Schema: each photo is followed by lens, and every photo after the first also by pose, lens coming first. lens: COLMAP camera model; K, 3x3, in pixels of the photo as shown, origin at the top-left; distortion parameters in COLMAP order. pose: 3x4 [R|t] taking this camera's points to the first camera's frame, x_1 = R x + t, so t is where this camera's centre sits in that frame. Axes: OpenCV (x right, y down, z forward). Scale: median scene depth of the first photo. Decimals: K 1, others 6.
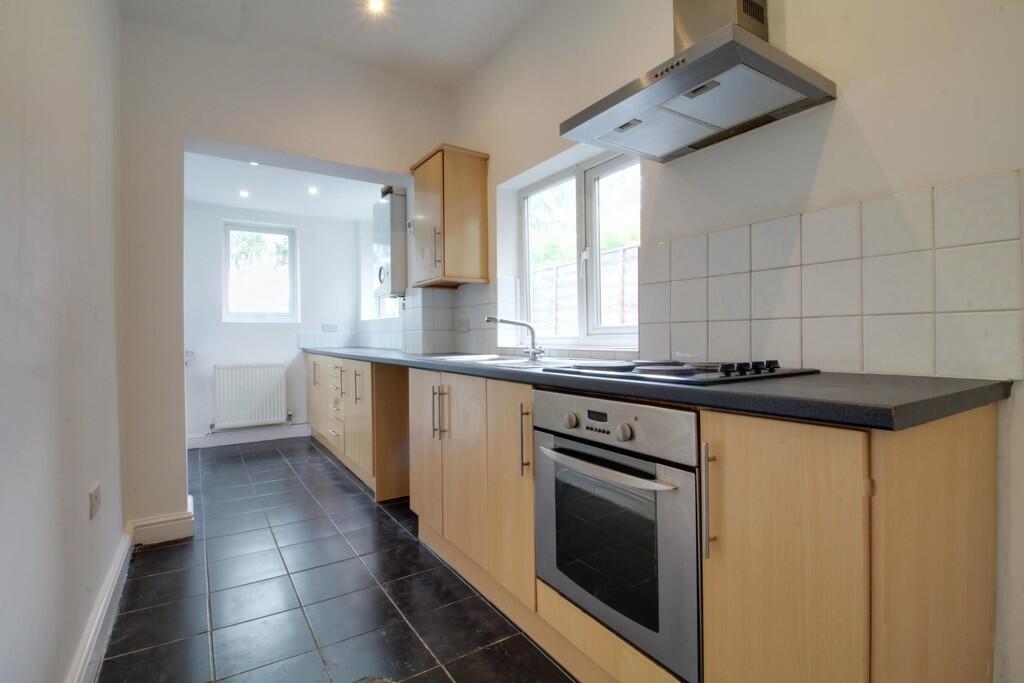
lens RADIAL K [[477.3, 0, 522.6], [0, 477.3, 336.4], [0, 0, 1]] dist [-0.038442, -0.002584]
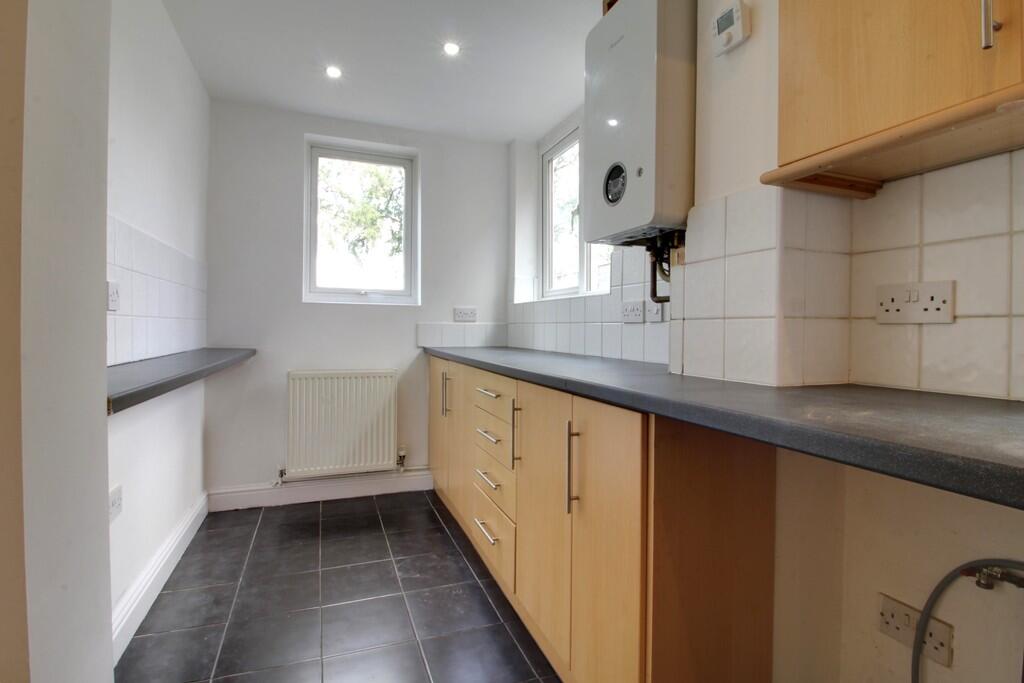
lens RADIAL K [[477.3, 0, 504.6], [0, 477.3, 336.1], [0, 0, 1]] dist [-0.038442, -0.002584]
pose [[0.969306, 0.024431, -0.244641, -0.215003], [-0.022317, 0.999686, 0.011413, 0.000621], [0.244843, -0.005603, 0.969547, 0.432491]]
